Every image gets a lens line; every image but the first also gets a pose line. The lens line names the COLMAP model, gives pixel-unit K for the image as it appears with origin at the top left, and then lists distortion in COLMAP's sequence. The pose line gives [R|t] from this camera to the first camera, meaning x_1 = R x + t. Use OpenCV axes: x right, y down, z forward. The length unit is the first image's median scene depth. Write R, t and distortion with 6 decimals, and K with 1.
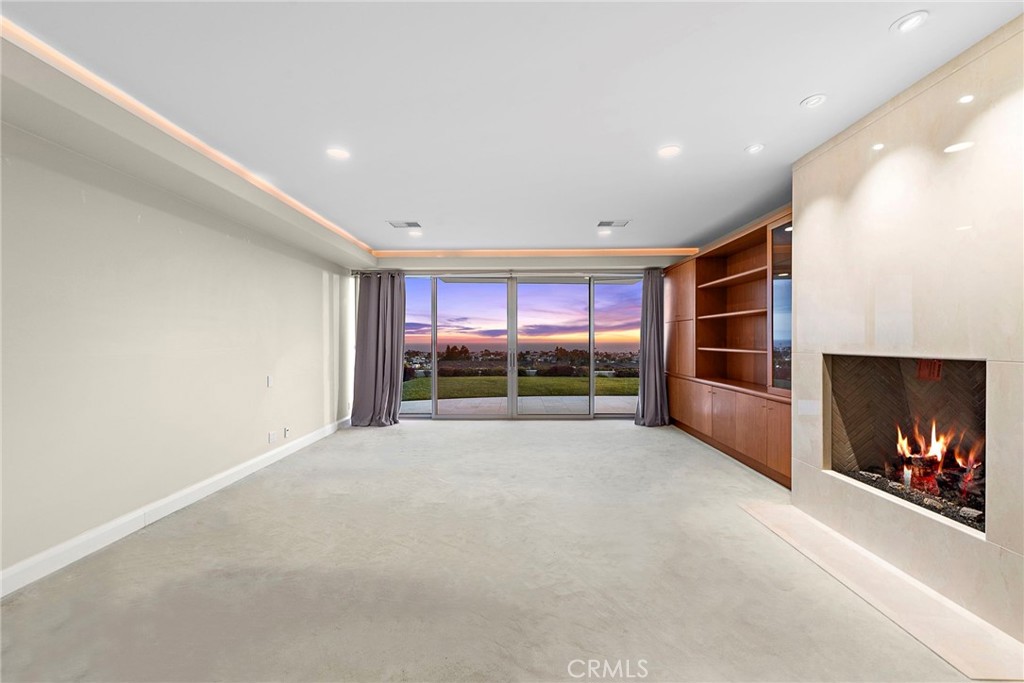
lens RADIAL K [[402.2, 0, 512.0], [0, 402.2, 341.5], [0, 0, 1]] dist [-0.000454, -0.000249]
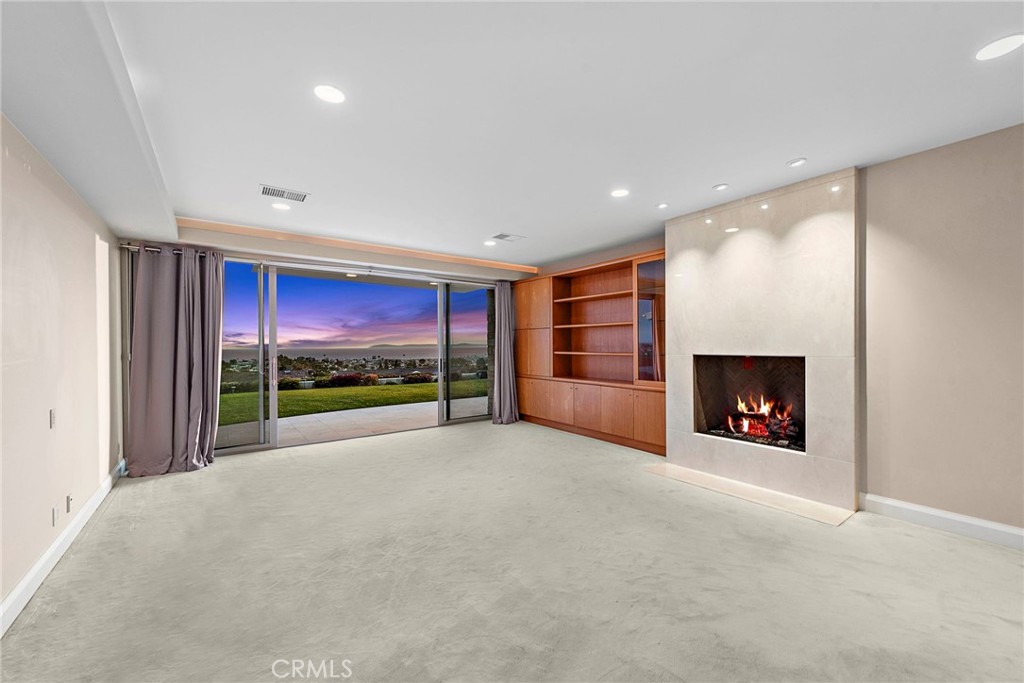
lens RADIAL K [[403.2, 0, 514.5], [0, 403.2, 344.8], [0, 0, 1]] dist [0.012129, -0.000192]
pose [[0.791794, 0.000594, 0.610787, -0.379121], [0.003883, 0.999974, -0.006006, 0.000571], [-0.610775, 0.007127, 0.791772, 0.129852]]
